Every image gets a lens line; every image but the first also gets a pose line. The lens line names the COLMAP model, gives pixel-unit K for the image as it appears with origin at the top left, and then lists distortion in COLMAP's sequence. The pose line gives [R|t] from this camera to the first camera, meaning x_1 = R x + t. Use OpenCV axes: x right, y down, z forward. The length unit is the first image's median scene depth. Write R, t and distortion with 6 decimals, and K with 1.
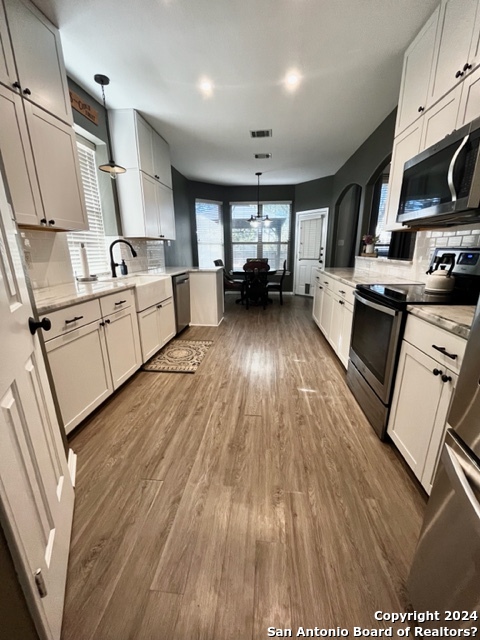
lens RADIAL K [[259.0, 0, 242.7], [0, 259.0, 320.9], [0, 0, 1]] dist [0.000170, 0.000648]
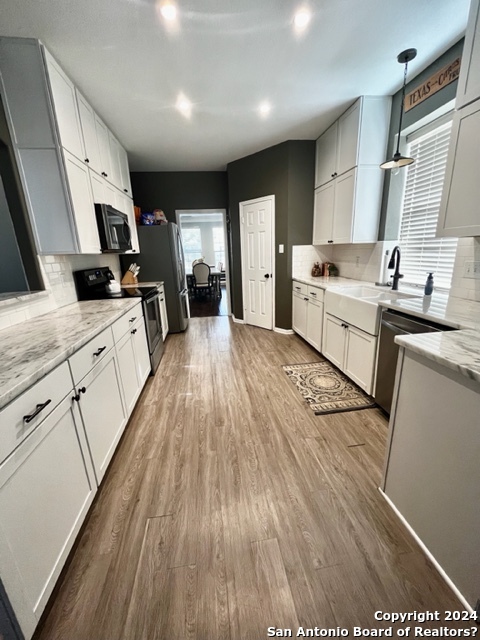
lens RADIAL K [[259.0, 0, 242.1], [0, 259.0, 320.8], [0, 0, 1]] dist [0.000170, 0.000648]
pose [[-0.971067, 0.103929, -0.215007, 0.204763], [-0.019072, 0.863707, 0.503633, -0.531507], [0.238045, 0.493162, -0.836735, 1.745140]]
